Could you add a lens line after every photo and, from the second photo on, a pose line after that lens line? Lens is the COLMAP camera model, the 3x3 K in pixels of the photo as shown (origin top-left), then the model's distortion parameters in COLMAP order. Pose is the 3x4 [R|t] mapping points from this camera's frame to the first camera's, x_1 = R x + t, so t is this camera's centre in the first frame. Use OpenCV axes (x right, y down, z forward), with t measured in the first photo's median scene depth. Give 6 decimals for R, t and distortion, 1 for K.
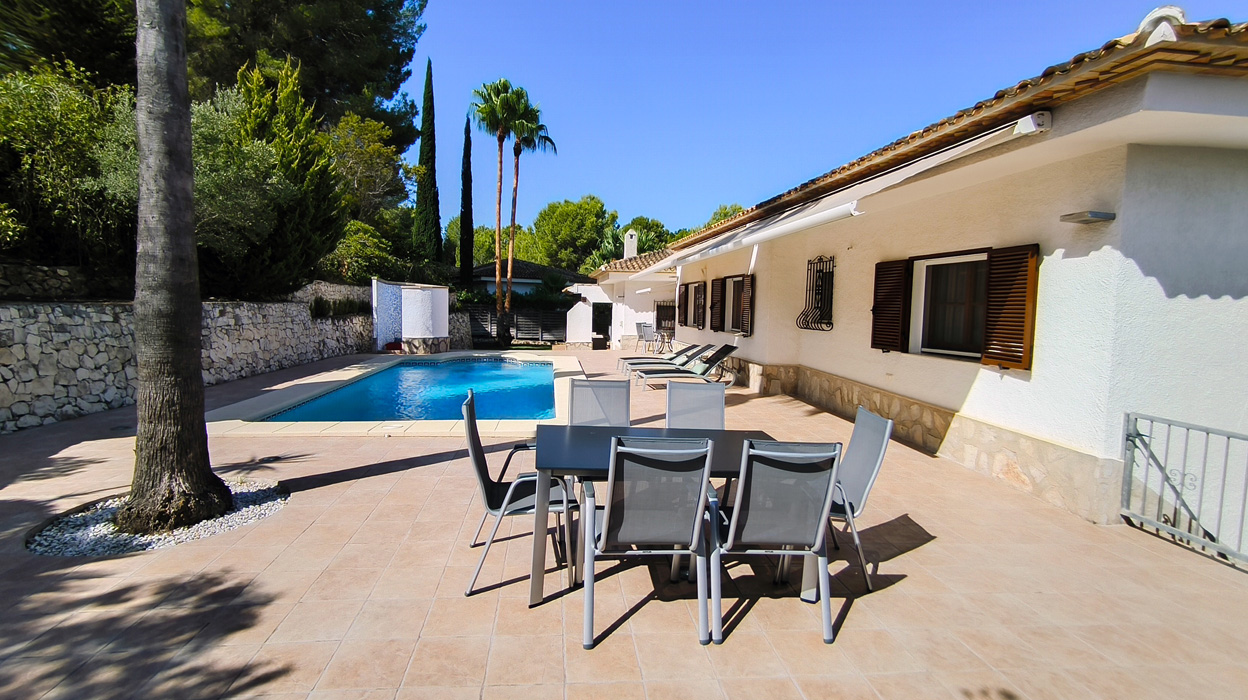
lens RADIAL K [[544.4, 0, 624.0], [0, 544.4, 350.0], [0, 0, 1]] dist [0.080195, 0.011273]
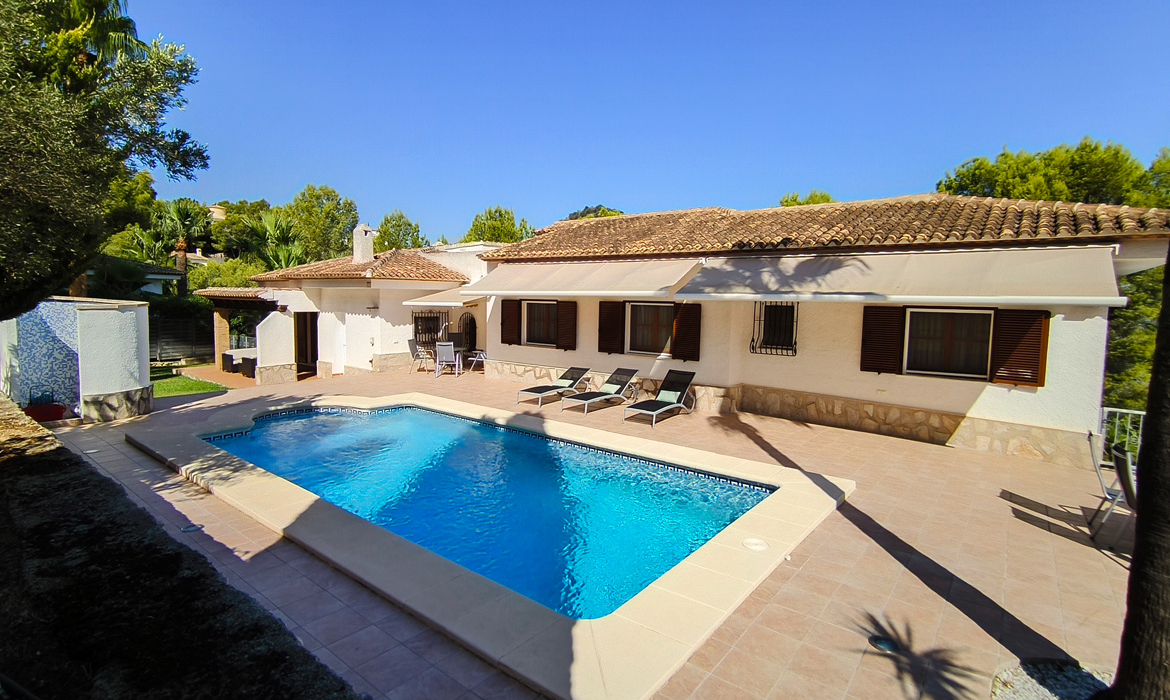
lens RADIAL K [[541.3, 0, 585.0], [0, 541.3, 350.0], [0, 0, 1]] dist [0.018027, 0.000321]
pose [[0.720203, -0.067354, 0.690486, -0.446381], [0.052476, 0.997714, 0.042588, -0.069781], [-0.691776, 0.005563, 0.722091, 0.260618]]
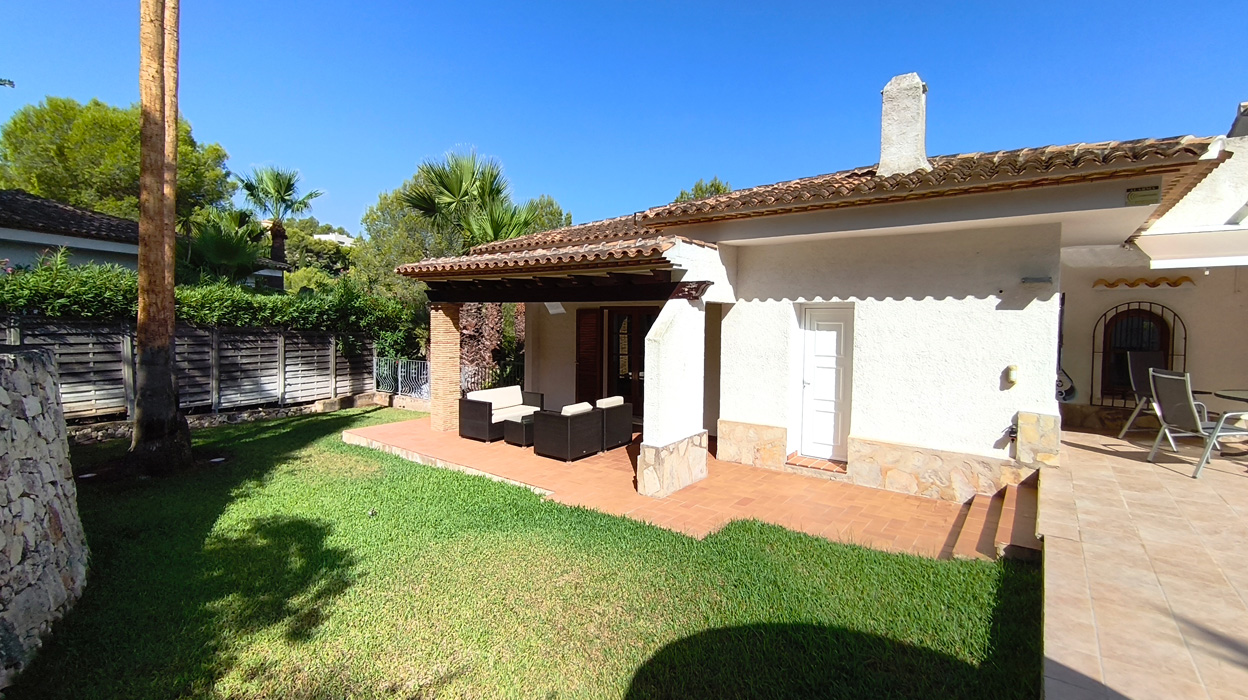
lens RADIAL K [[550.2, 0, 621.6], [0, 550.2, 336.3], [0, 0, 1]] dist [-0.014080, 0.012053]
pose [[0.712761, -0.041802, 0.700161, -0.466525], [0.066923, 0.997721, -0.008559, -0.103775], [-0.698208, 0.052958, 0.713934, 1.241926]]
